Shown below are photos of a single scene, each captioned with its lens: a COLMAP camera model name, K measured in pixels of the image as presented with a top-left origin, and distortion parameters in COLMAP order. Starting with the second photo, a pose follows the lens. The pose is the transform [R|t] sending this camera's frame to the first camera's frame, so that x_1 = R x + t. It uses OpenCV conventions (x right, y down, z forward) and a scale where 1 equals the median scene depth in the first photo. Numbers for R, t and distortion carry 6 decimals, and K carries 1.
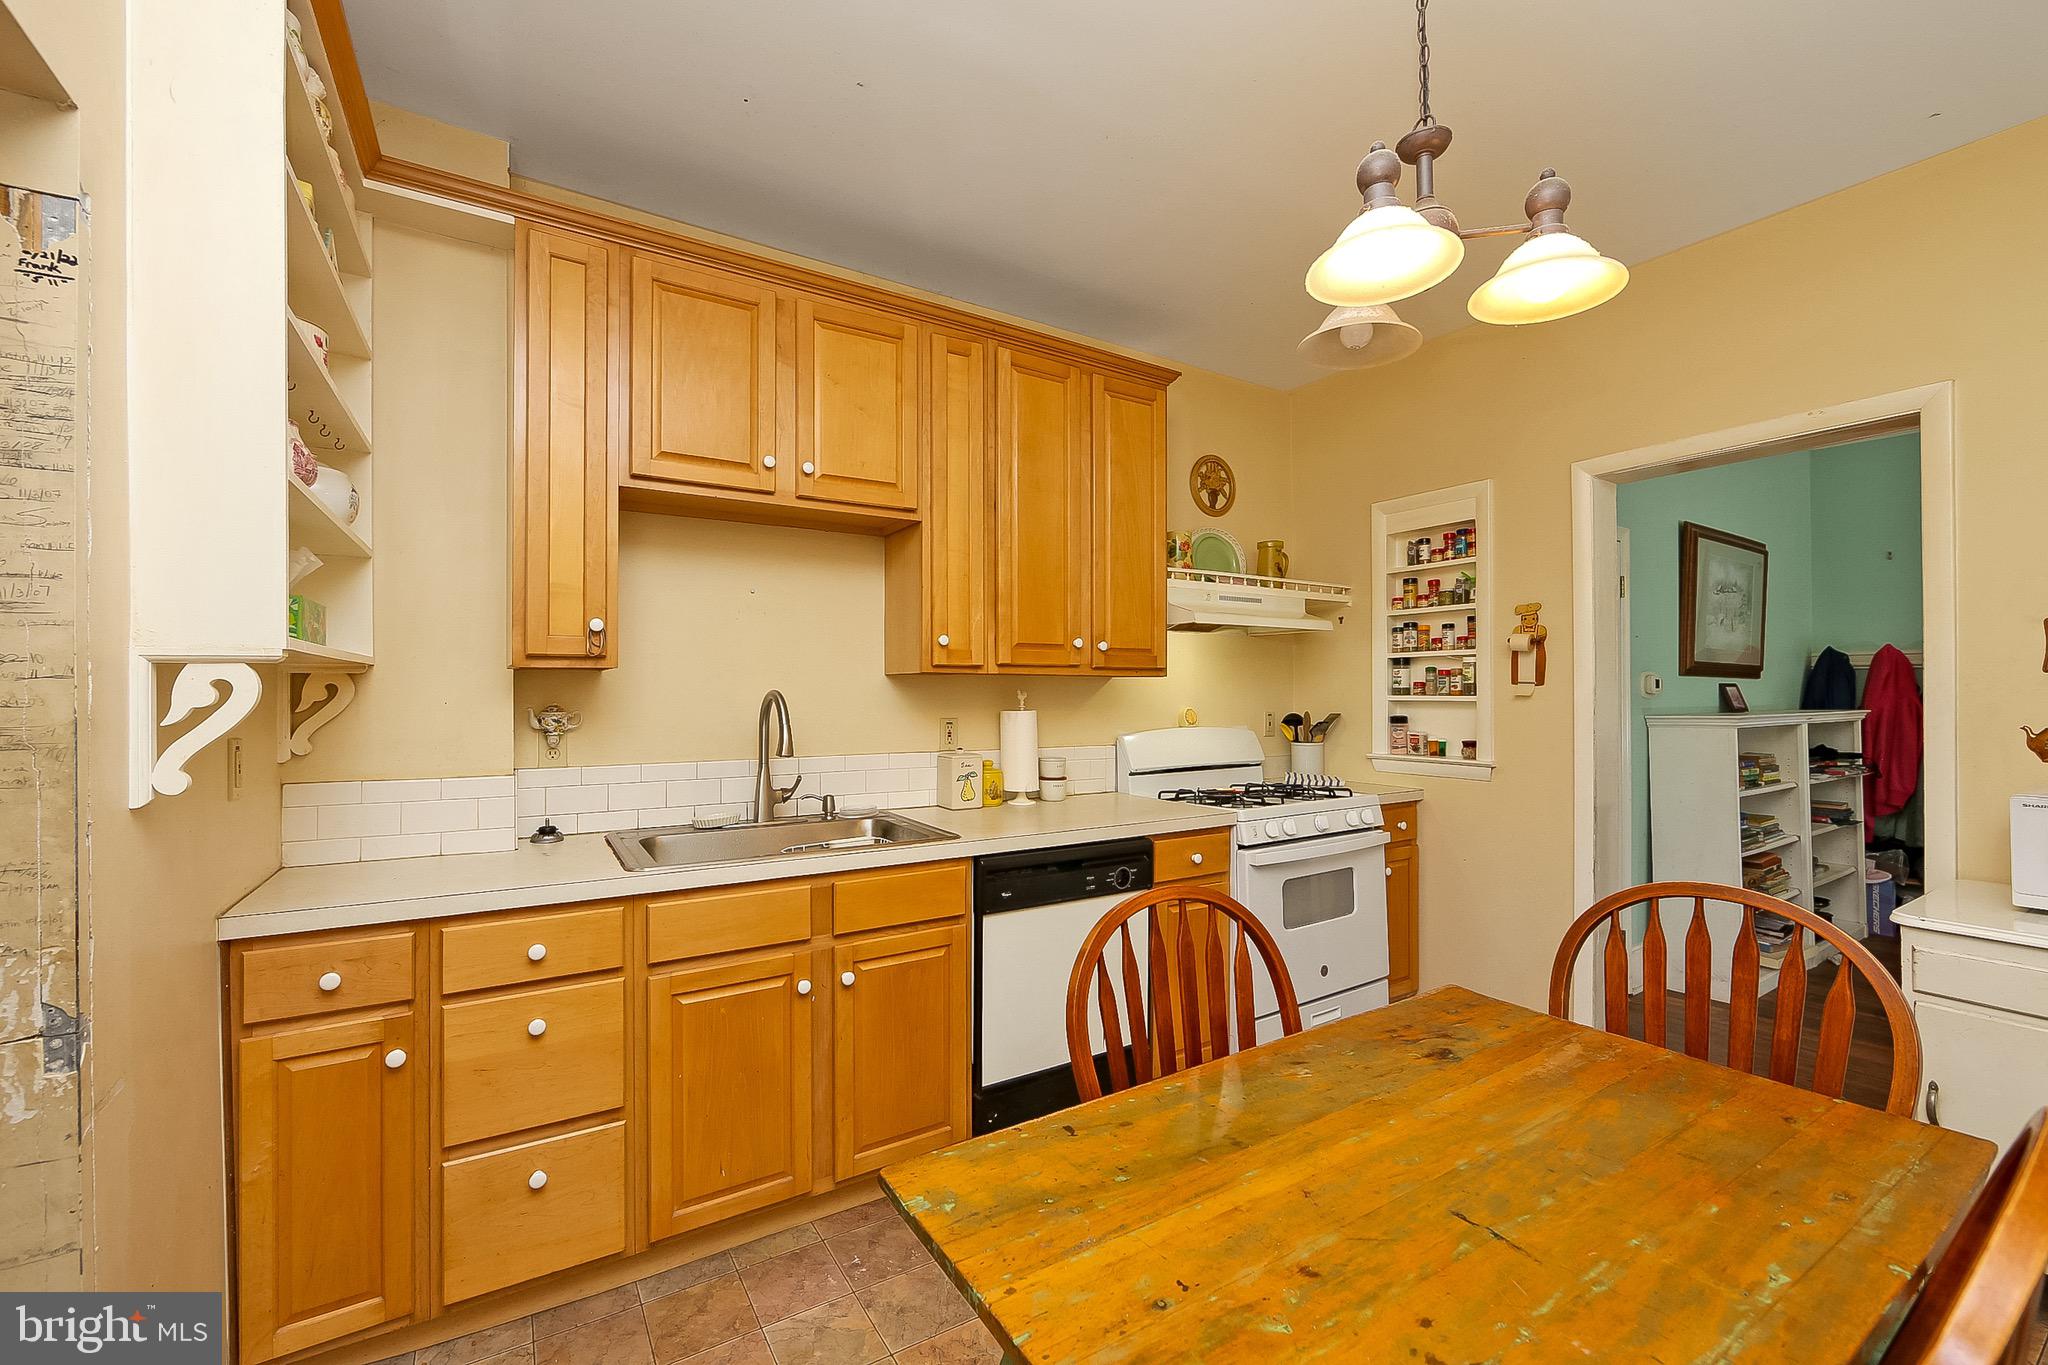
lens RADIAL K [[820.7, 0, 1026.0], [0, 820.7, 684.9], [0, 0, 1]] dist [-0.011561, 0.002507]
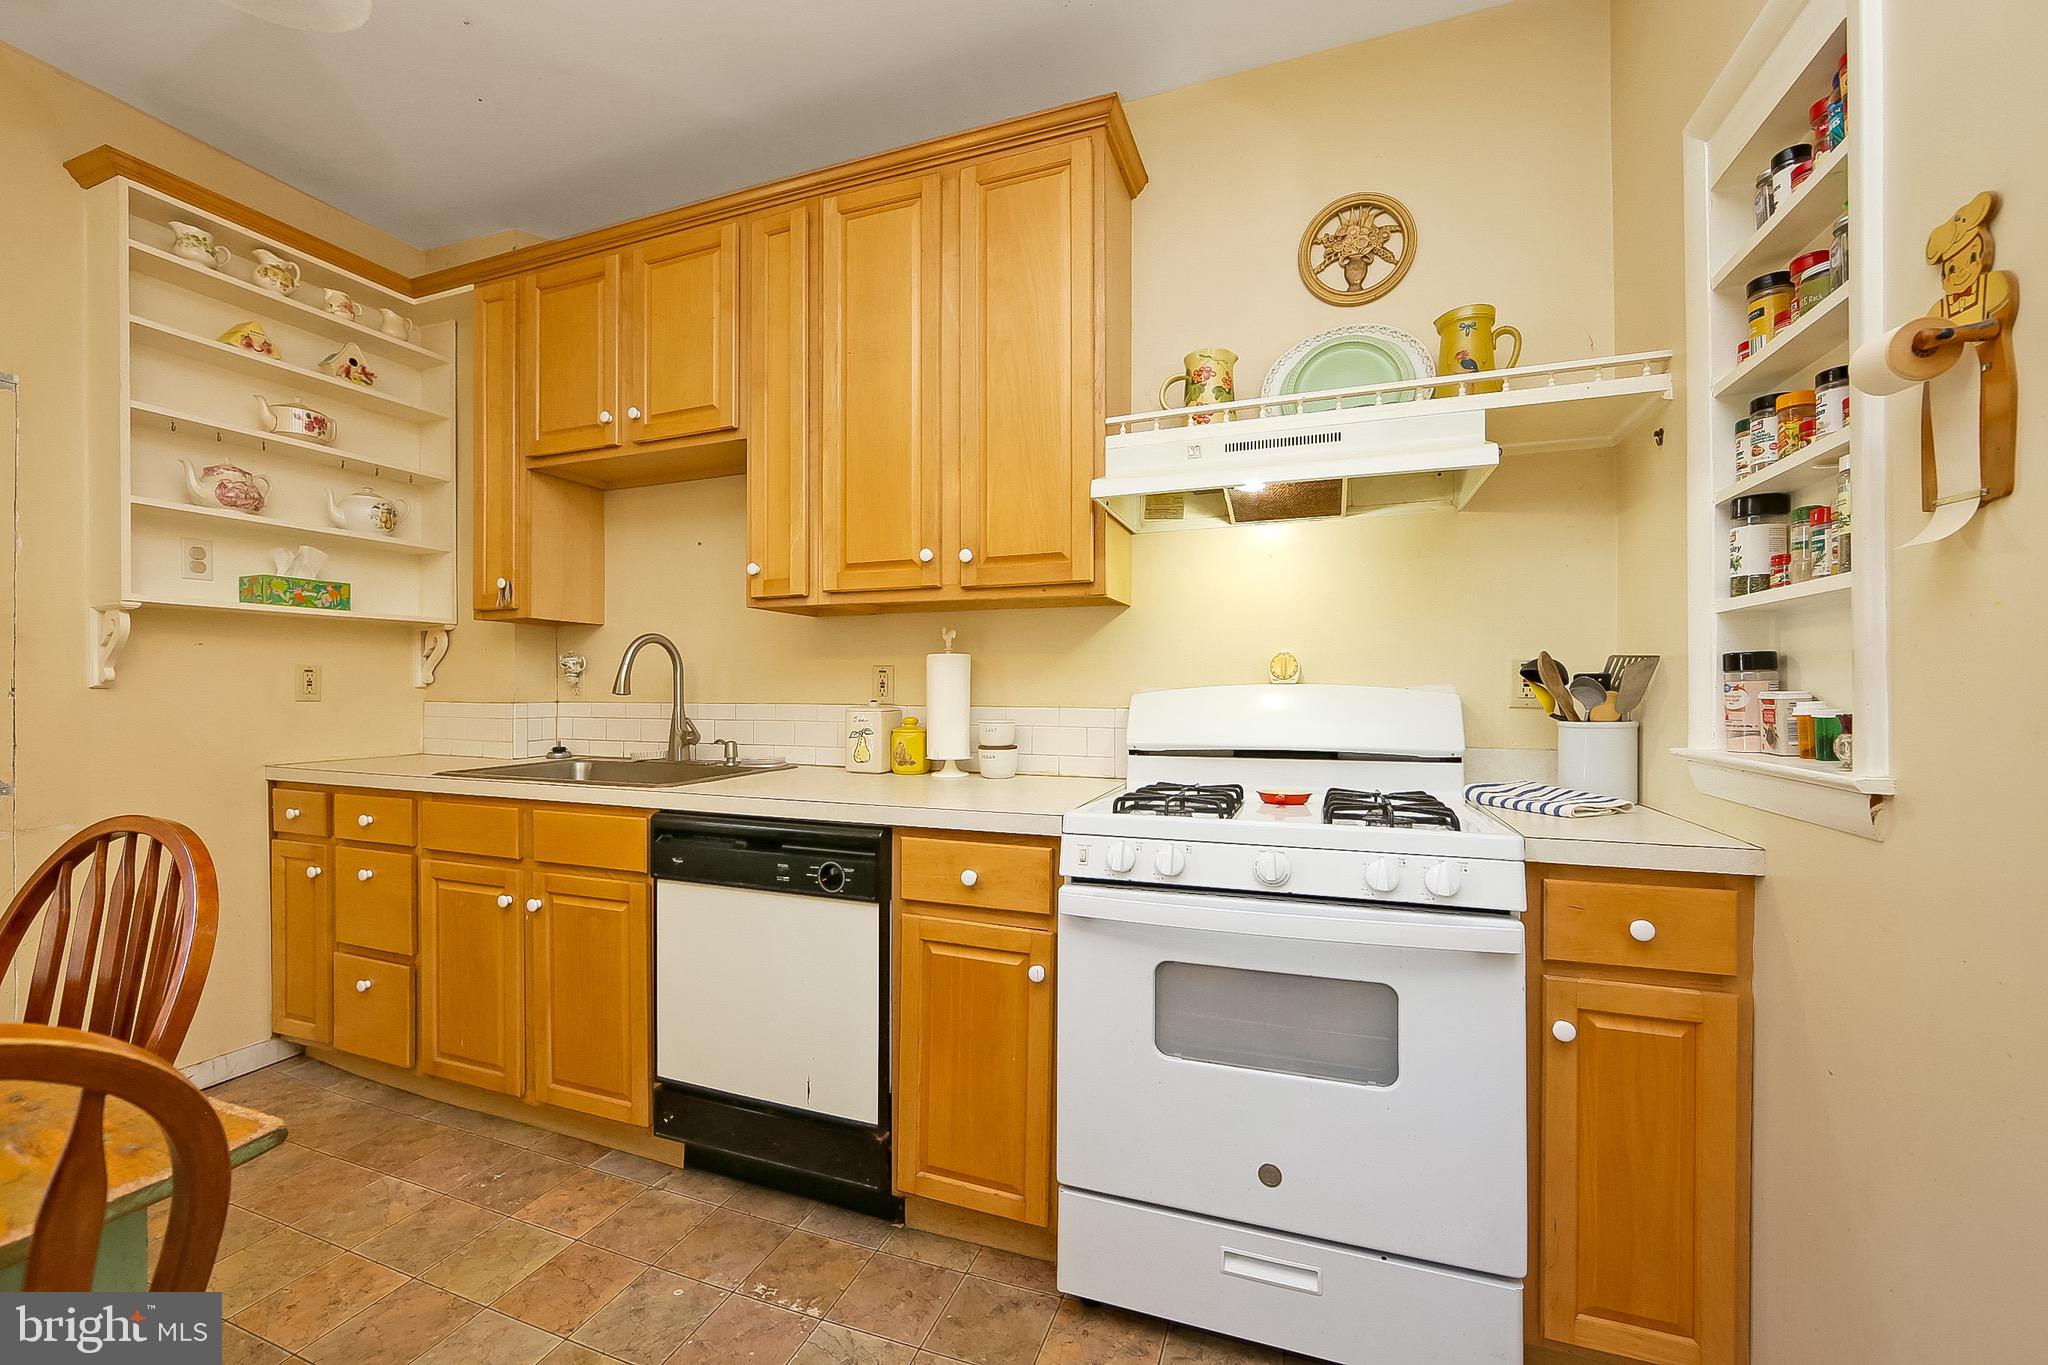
lens RADIAL K [[820.7, 0, 1017.3], [0, 820.7, 688.7], [0, 0, 1]] dist [-0.011561, 0.002507]
pose [[0.606435, 0.002010, -0.795130, 0.649050], [0.009381, 0.999909, 0.009682, 0.056805], [0.795078, -0.013330, 0.606361, 0.587161]]
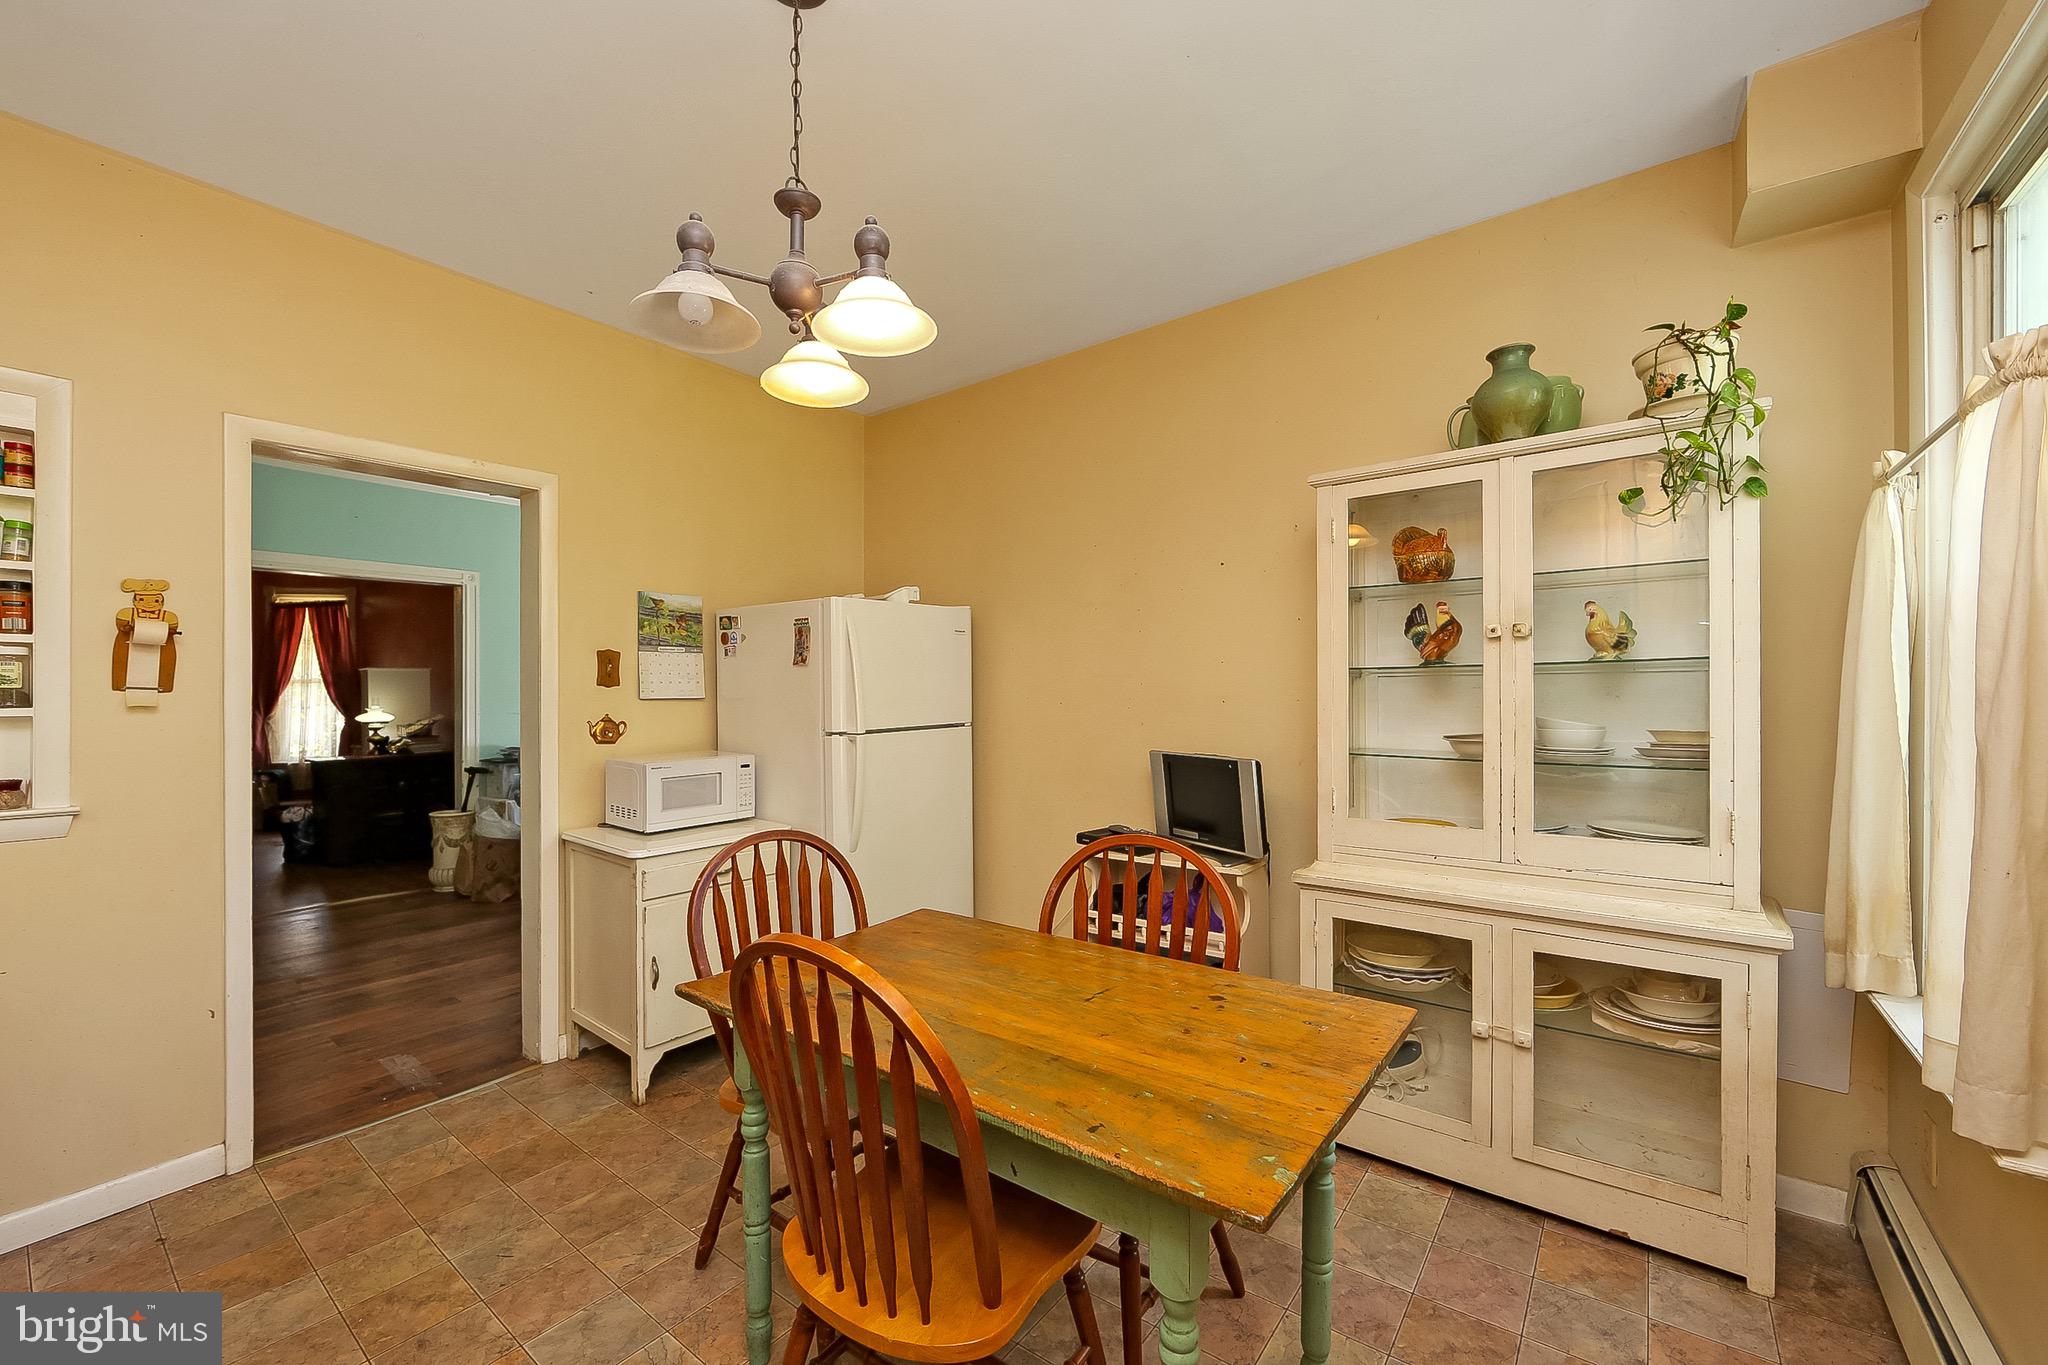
lens RADIAL K [[820.7, 0, 1006.3], [0, 820.7, 696.7], [0, 0, 1]] dist [-0.011561, 0.002507]
pose [[-0.318631, 0.003515, 0.947872, -0.312870], [-0.000328, 0.999993, -0.003818, 0.007909], [-0.947879, -0.001527, -0.318627, 0.516428]]
